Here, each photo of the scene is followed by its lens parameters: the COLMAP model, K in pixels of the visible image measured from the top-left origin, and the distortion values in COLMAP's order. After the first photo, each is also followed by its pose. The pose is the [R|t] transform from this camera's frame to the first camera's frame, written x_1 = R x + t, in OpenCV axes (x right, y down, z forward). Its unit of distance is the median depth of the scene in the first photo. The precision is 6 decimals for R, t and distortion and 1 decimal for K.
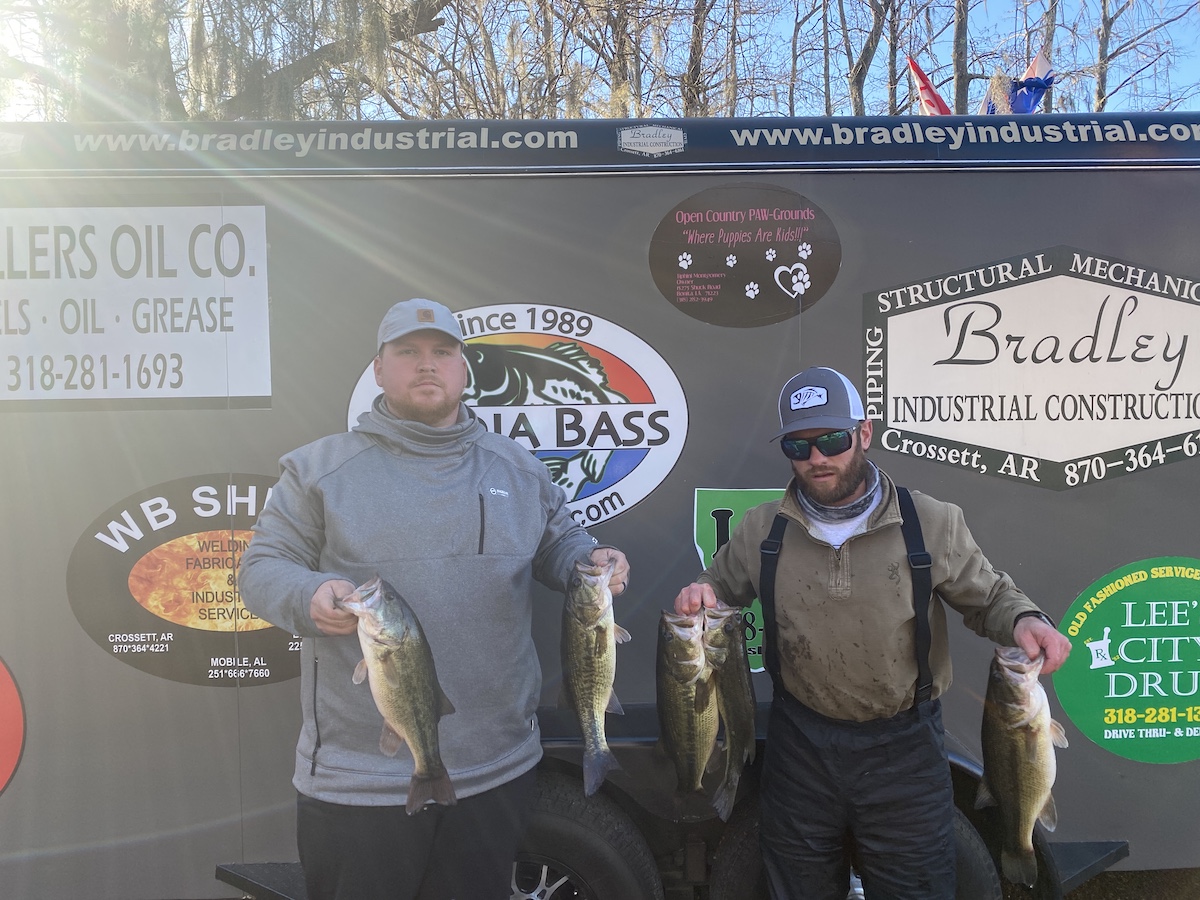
lens RADIAL K [[972.6, 0, 602.1], [0, 972.6, 449.4], [0, 0, 1]] dist [0.074384, -0.060000]
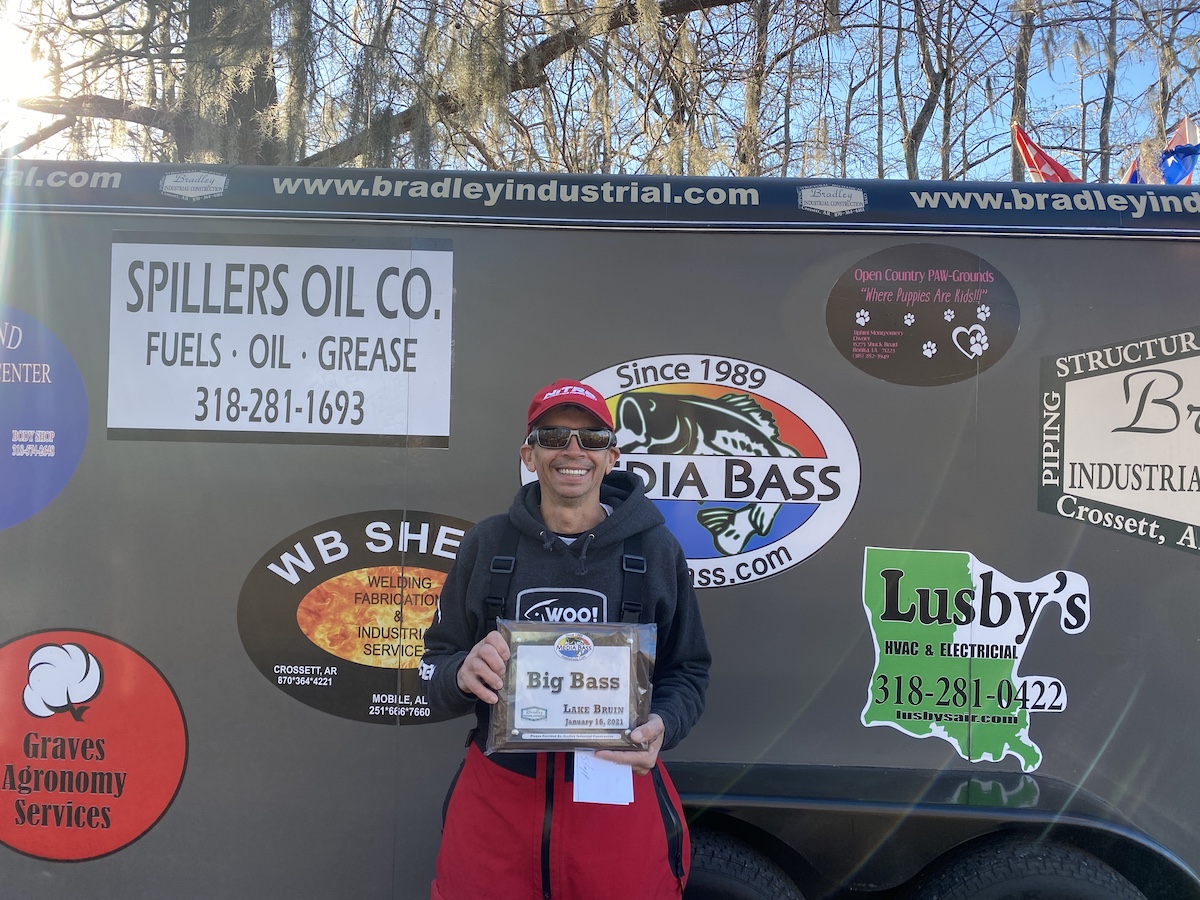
lens RADIAL K [[972.6, 0, 607.0], [0, 972.6, 446.3], [0, 0, 1]] dist [0.074384, -0.060000]
pose [[0.998724, 0.041189, -0.029212, -0.140632], [-0.042695, 0.997684, -0.052947, 0.002752], [0.026964, 0.054127, 0.998170, -0.004429]]
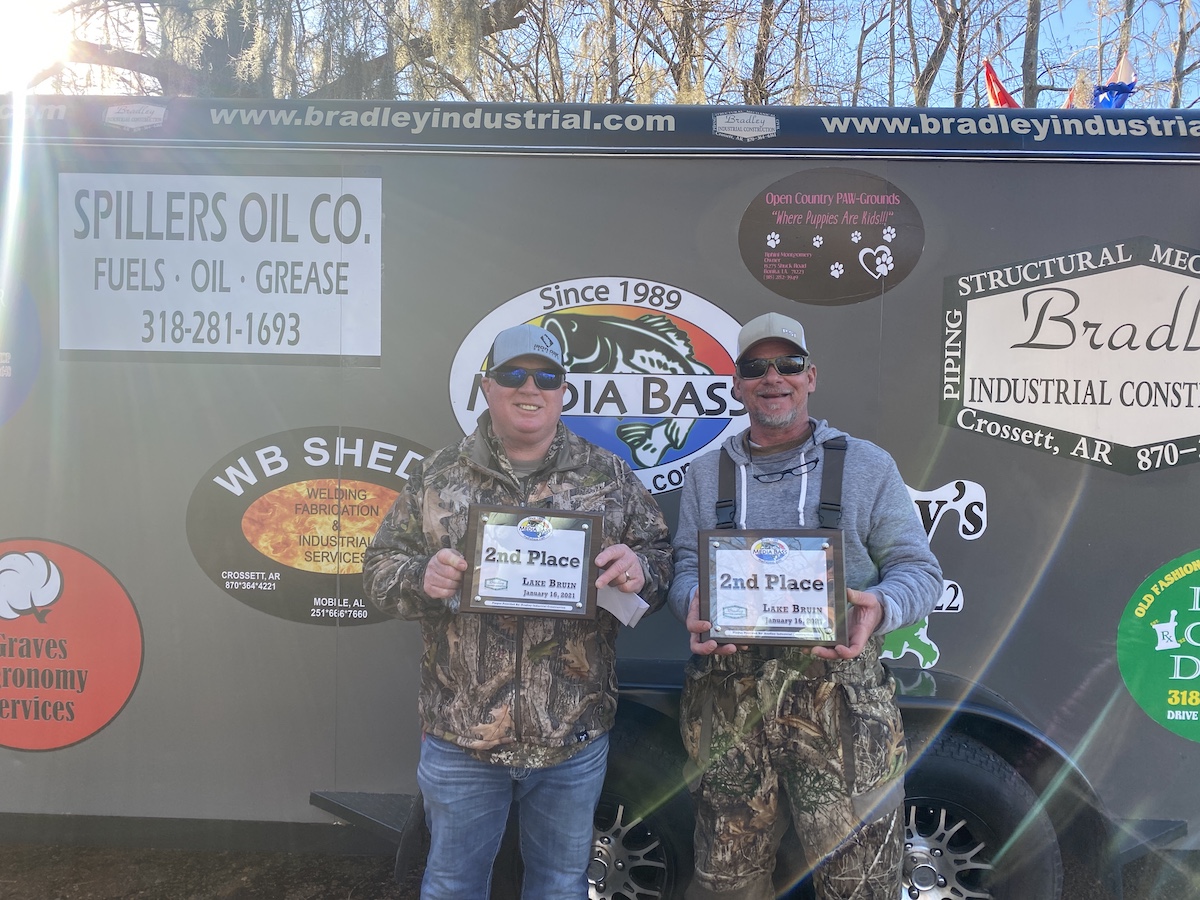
lens RADIAL K [[972.6, 0, 603.3], [0, 972.6, 443.7], [0, 0, 1]] dist [0.074384, -0.060000]
pose [[0.998191, 0.038786, -0.045930, -0.039634], [-0.039213, 0.999195, -0.008427, 0.040614], [0.045566, 0.010213, 0.998909, -0.055218]]
